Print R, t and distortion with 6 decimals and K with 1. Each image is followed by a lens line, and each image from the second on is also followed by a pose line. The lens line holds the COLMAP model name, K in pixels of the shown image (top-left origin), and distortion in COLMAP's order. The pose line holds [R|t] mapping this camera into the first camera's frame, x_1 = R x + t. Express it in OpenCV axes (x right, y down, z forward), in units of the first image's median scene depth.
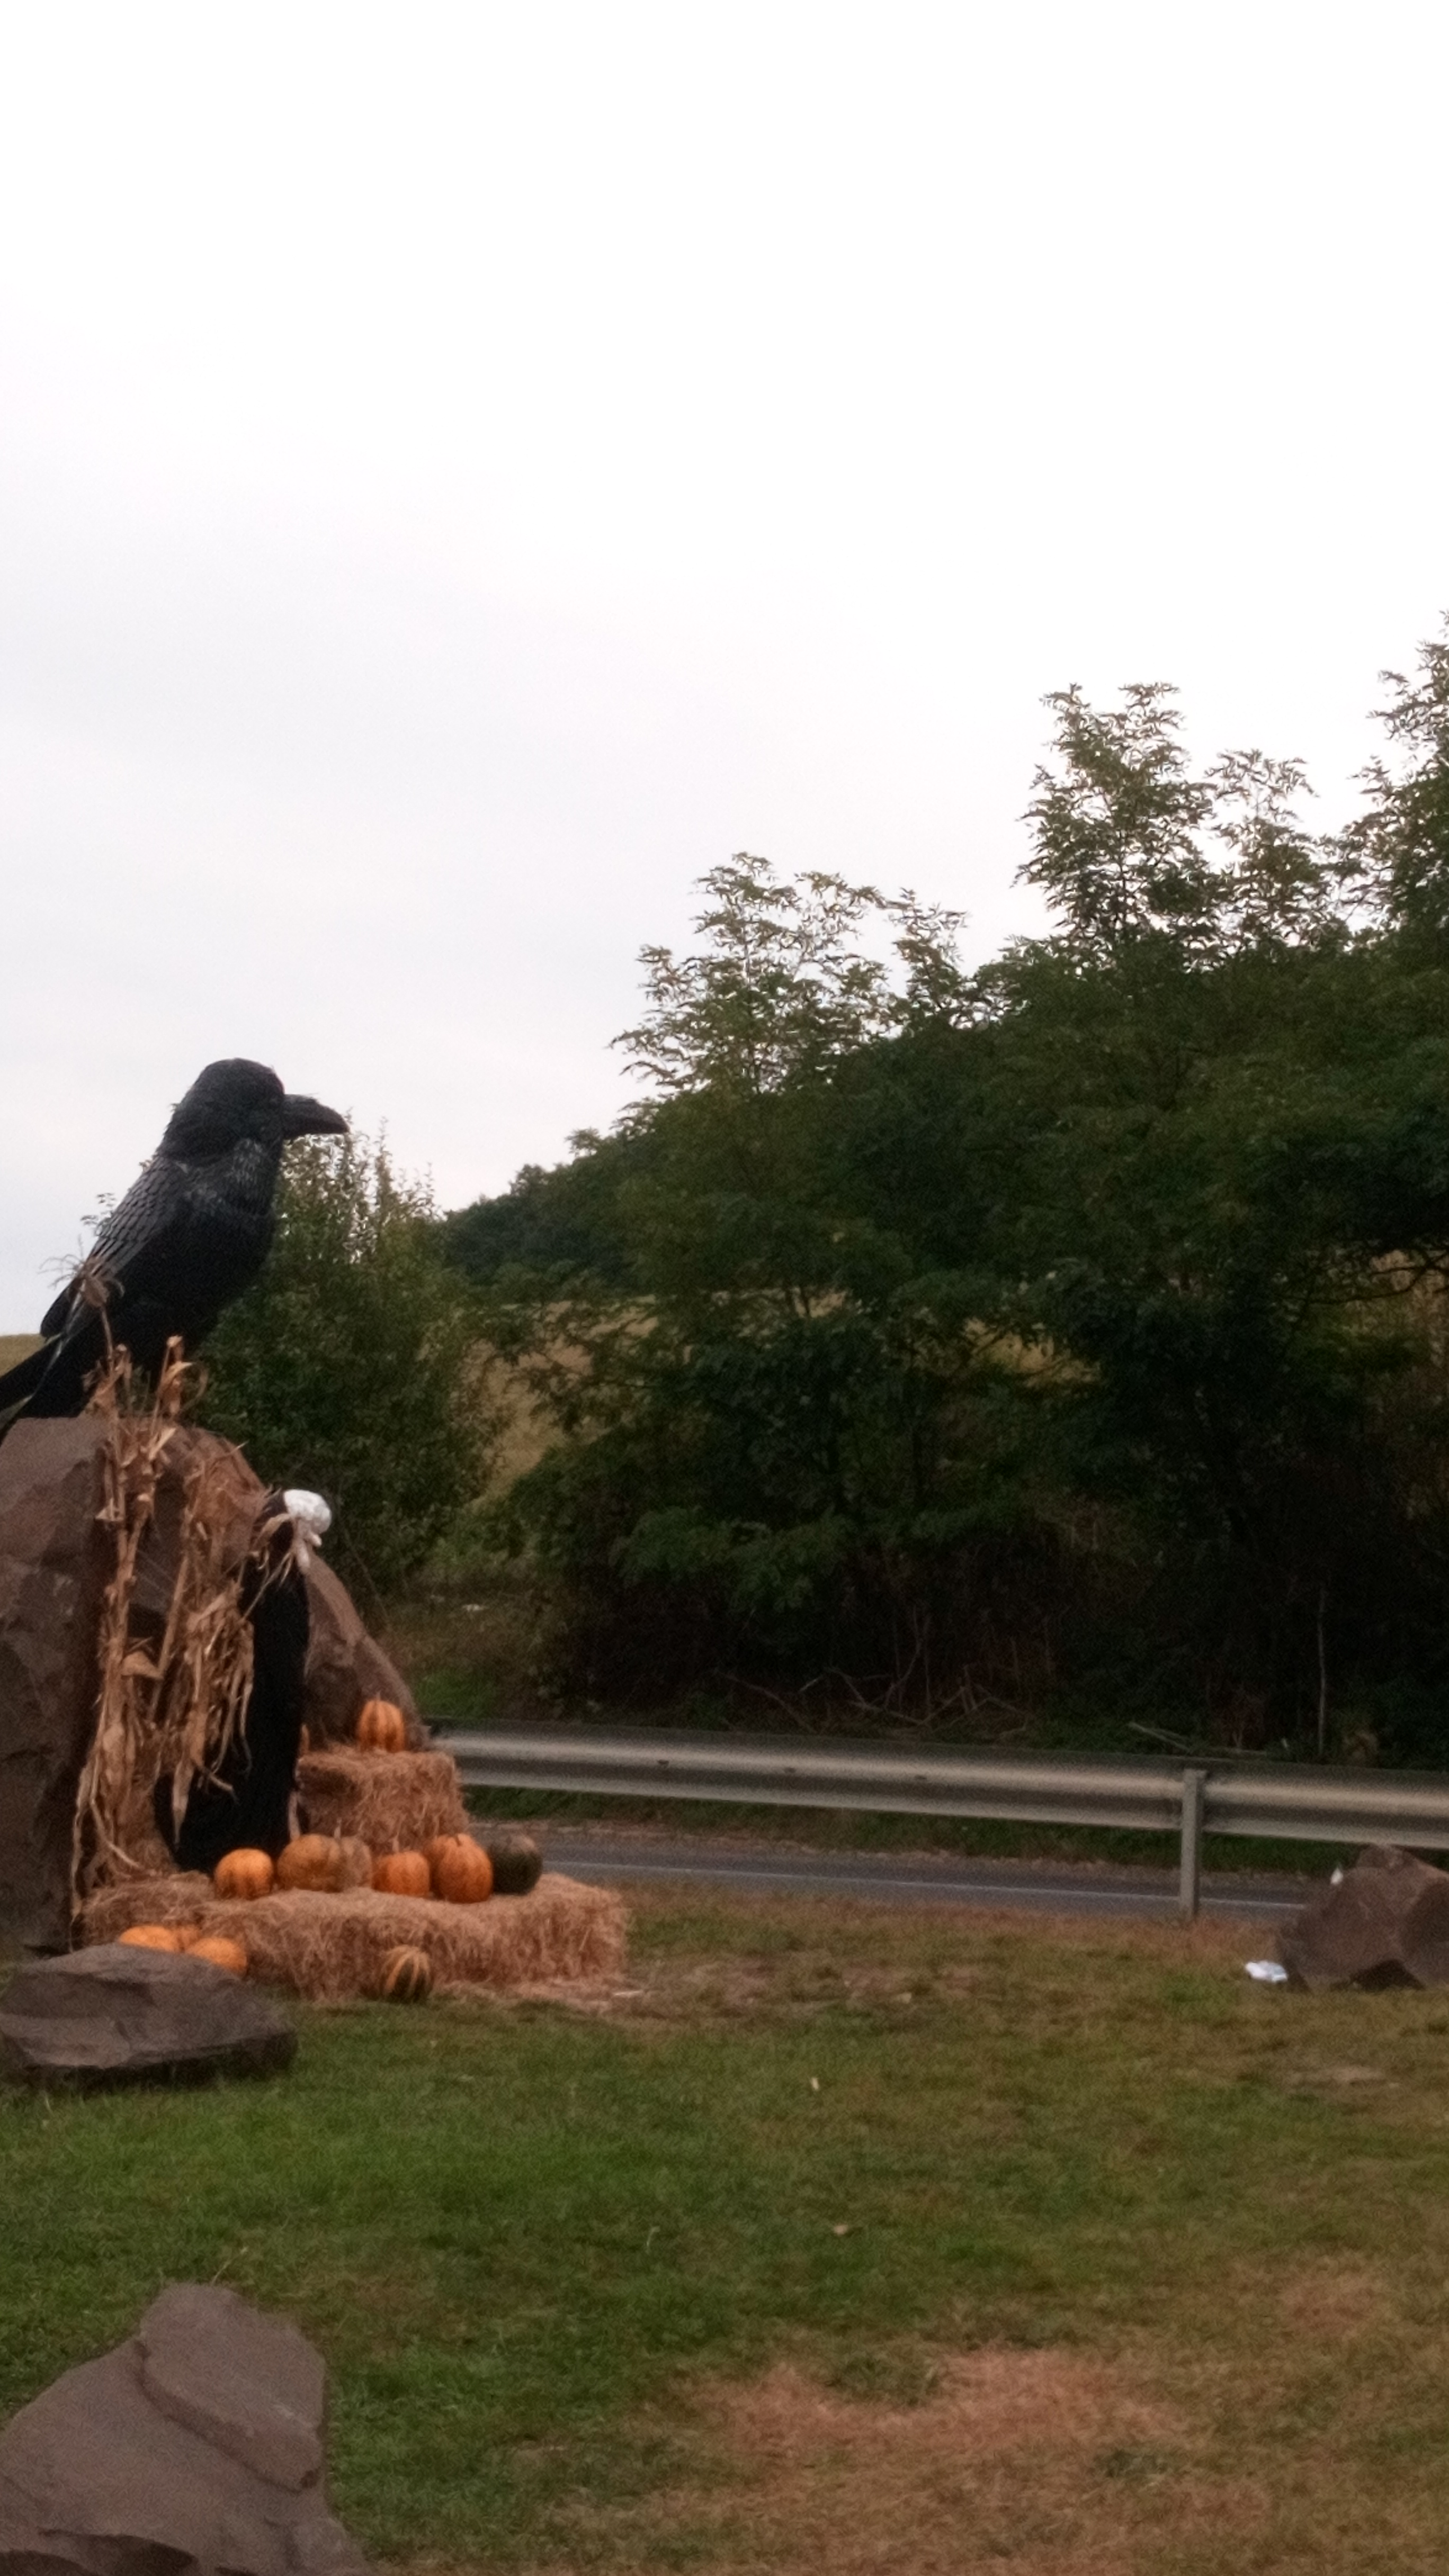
lens RADIAL K [[3721.7, 0, 719.9], [0, 3721.7, 1307.8], [0, 0, 1]] dist [0.109357, 0.000000]
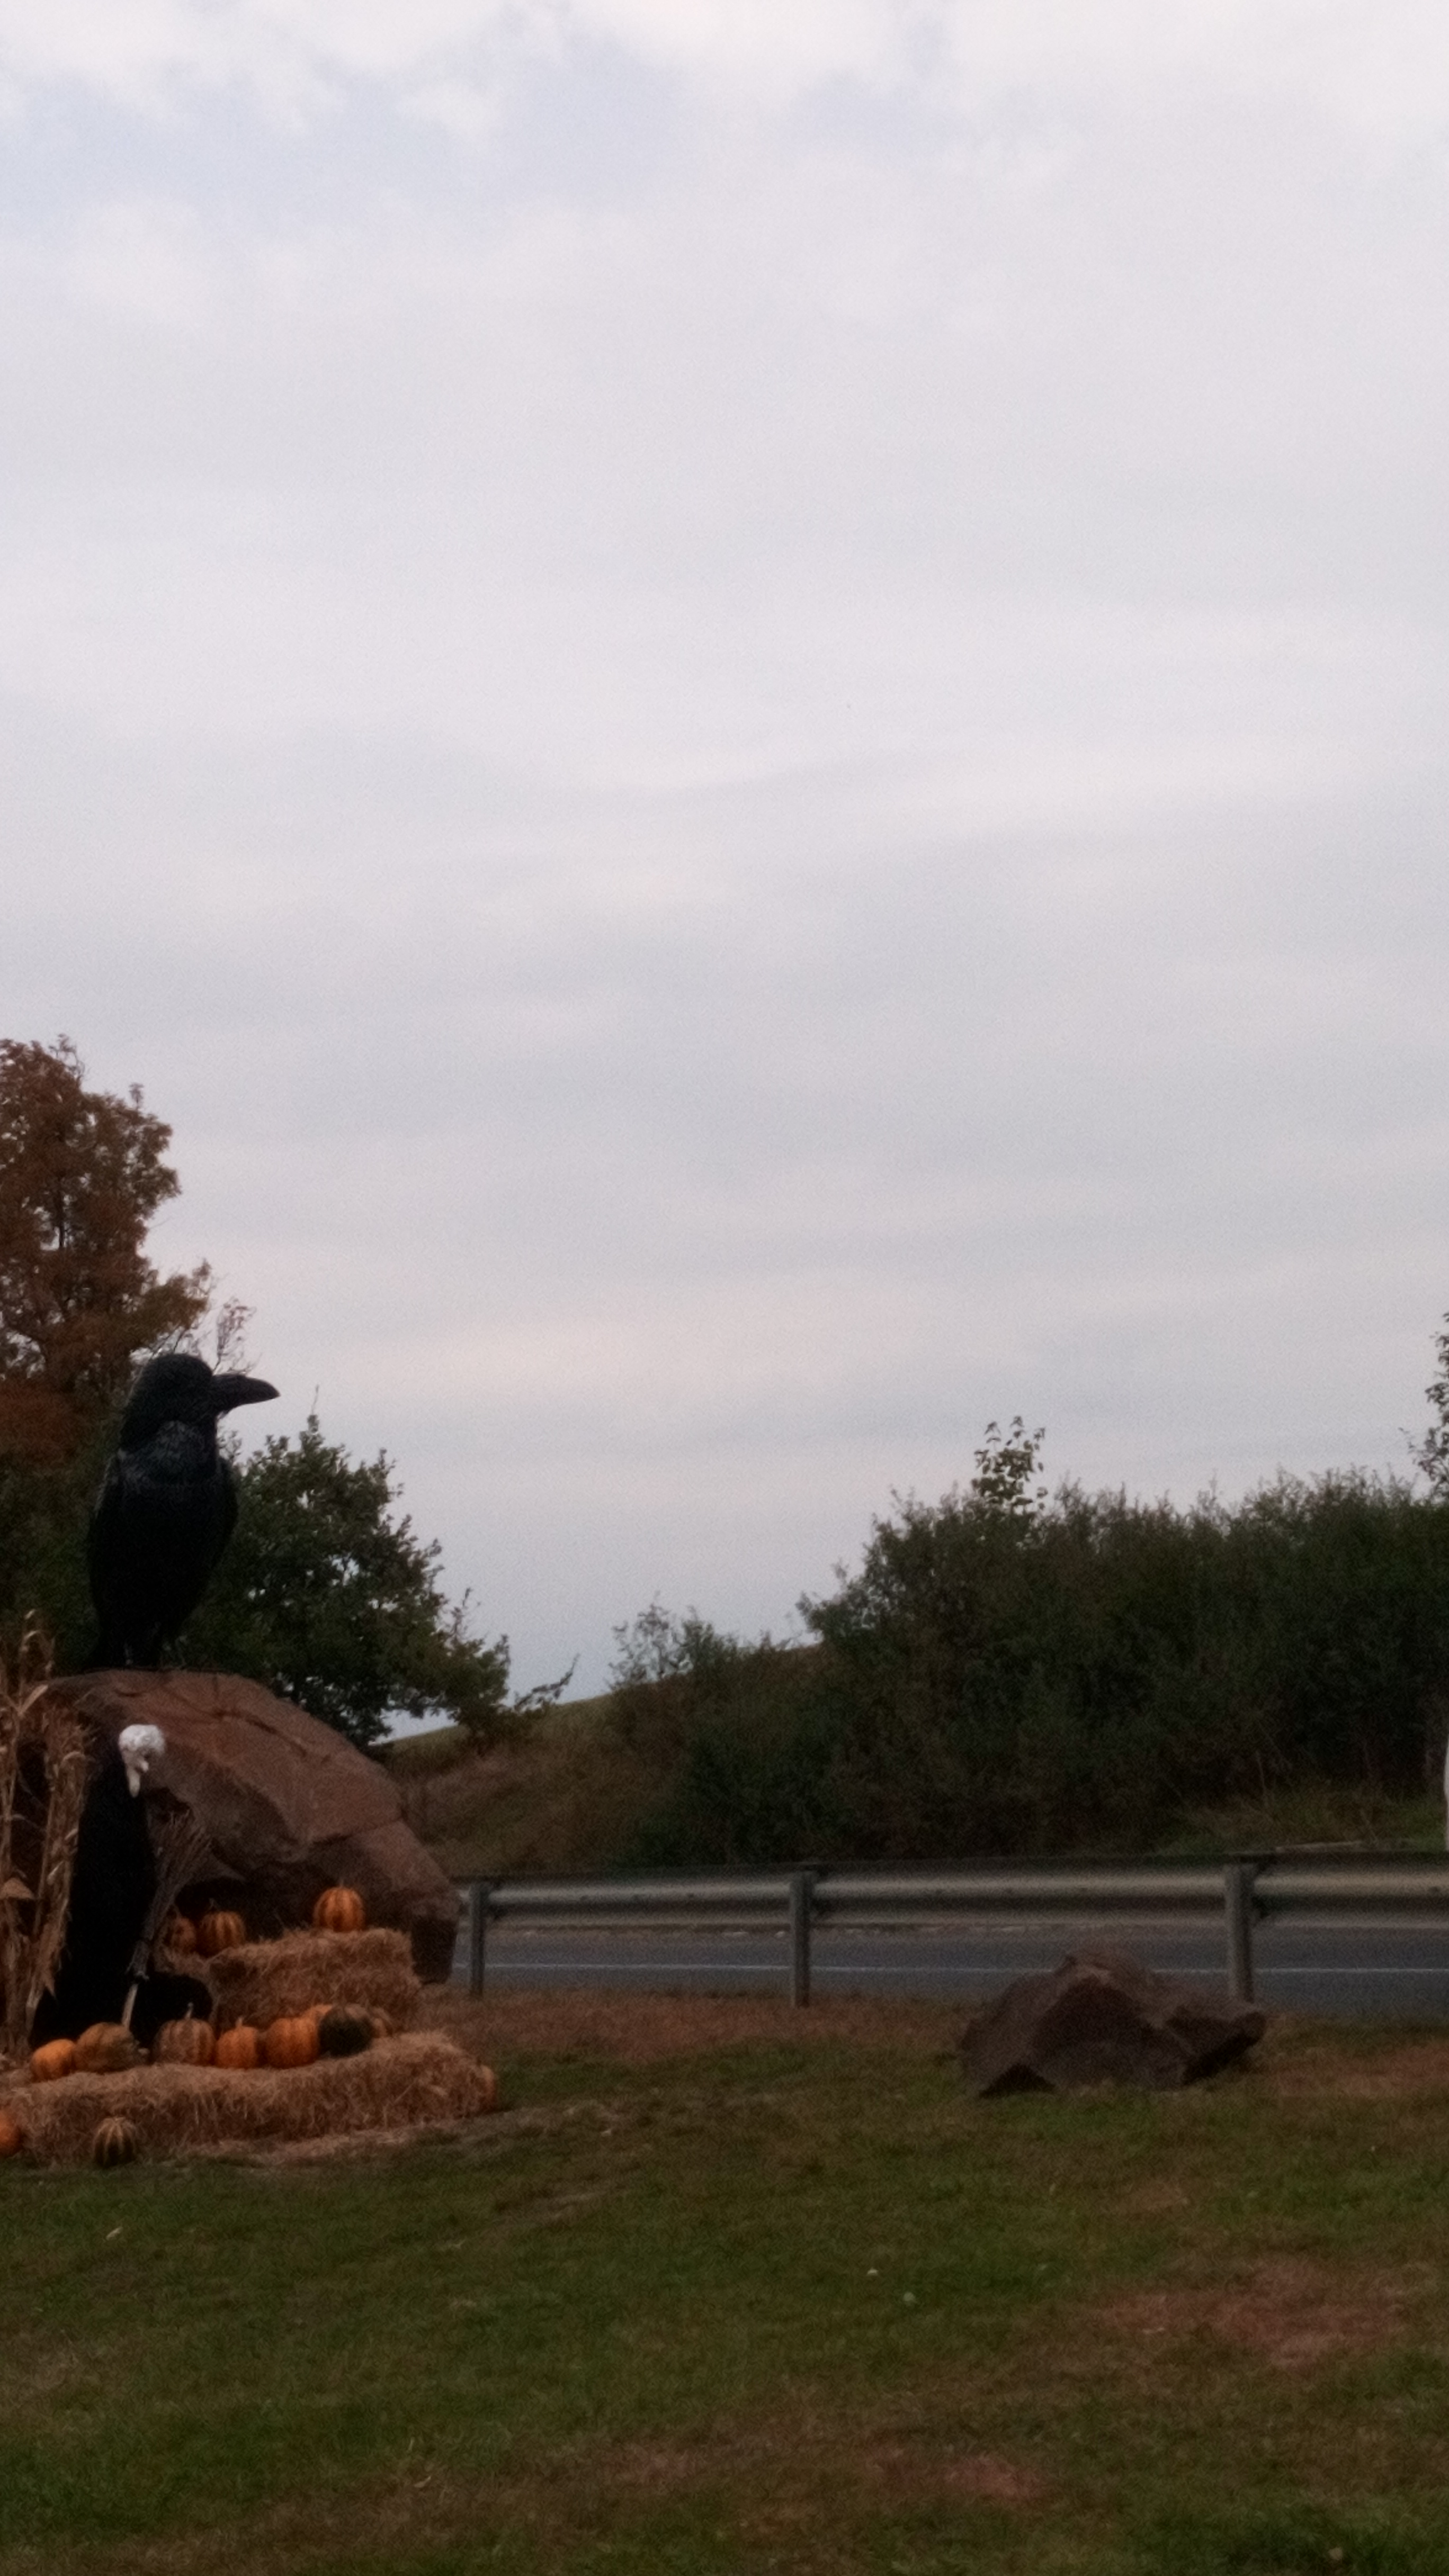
lens RADIAL K [[3721.7, 0, 722.6], [0, 3721.7, 1275.3], [0, 0, 1]] dist [0.109357, 0.000000]
pose [[0.822411, -0.176805, -0.540722, 0.706267], [0.158403, 0.984059, -0.080843, 0.034142], [0.546396, -0.019165, 0.837308, 0.116619]]
